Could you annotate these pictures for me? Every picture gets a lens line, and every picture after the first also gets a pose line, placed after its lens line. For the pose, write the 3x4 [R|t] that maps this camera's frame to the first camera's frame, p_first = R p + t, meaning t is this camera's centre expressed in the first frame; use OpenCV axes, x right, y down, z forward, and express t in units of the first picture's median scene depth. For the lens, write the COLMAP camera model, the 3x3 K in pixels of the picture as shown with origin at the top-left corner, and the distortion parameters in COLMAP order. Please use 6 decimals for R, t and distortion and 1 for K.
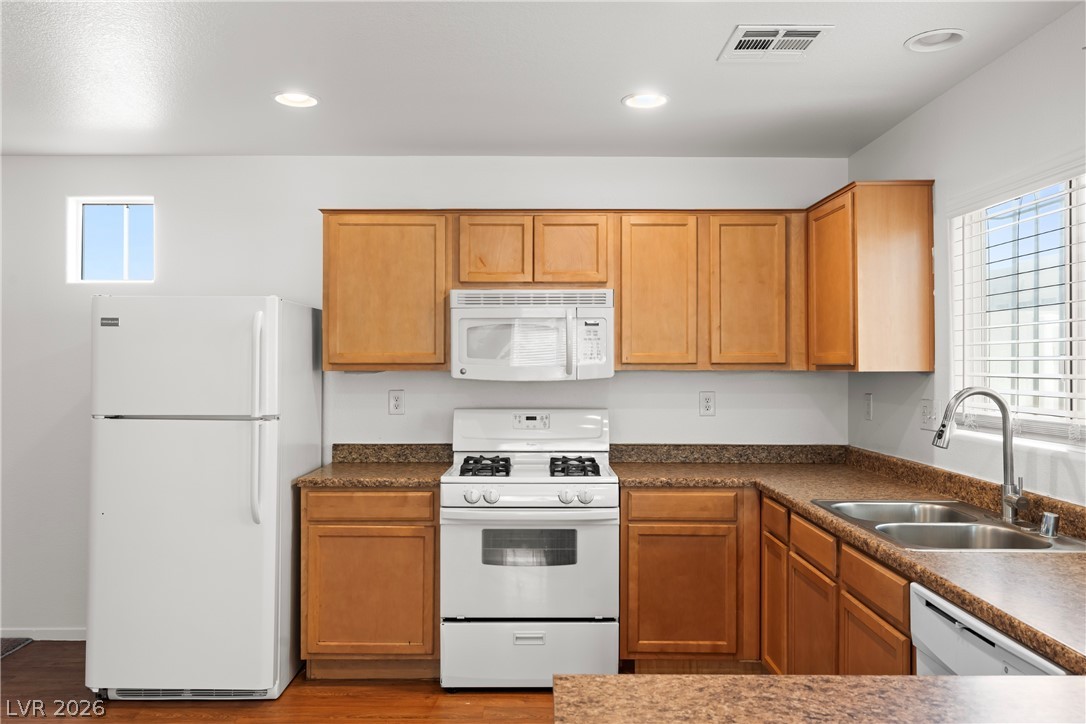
lens RADIAL K [[845.7, 0, 540.5], [0, 845.7, 358.6], [0, 0, 1]] dist [0.002125, 0.001049]
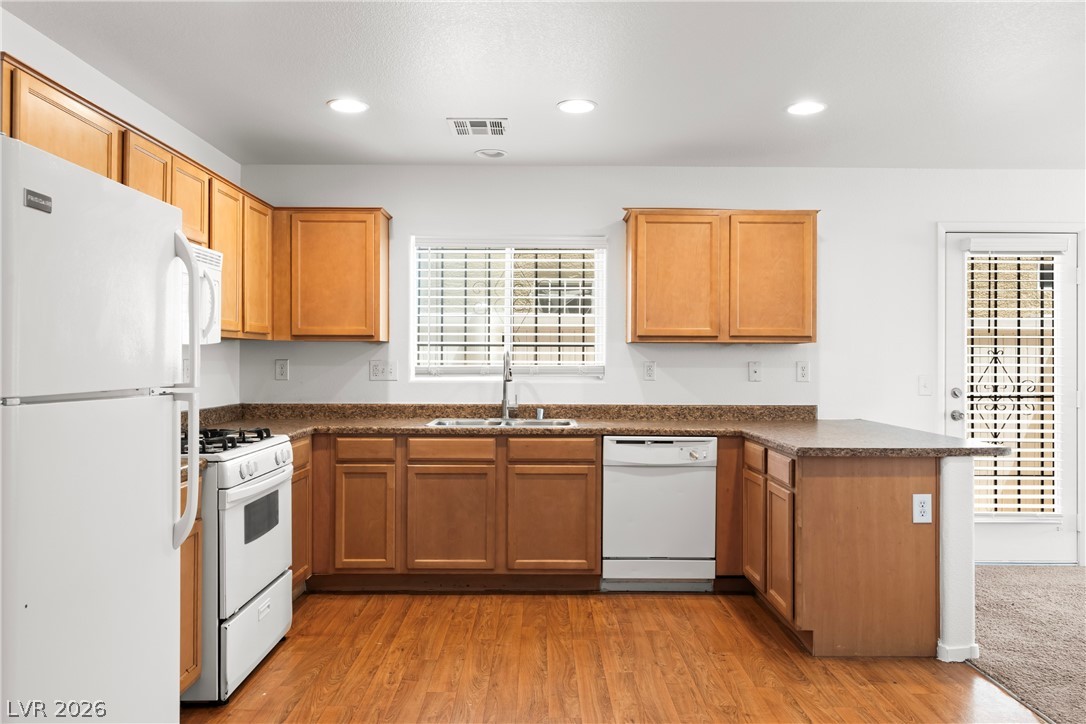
lens RADIAL K [[803.0, 0, 539.7], [0, 803.0, 358.8], [0, 0, 1]] dist [0.001390, 0.008940]
pose [[-0.005388, 0.001706, 0.999984, -0.701245], [-0.005927, 0.999981, -0.001738, 0.024483], [-0.999968, -0.005937, -0.005378, 0.470966]]
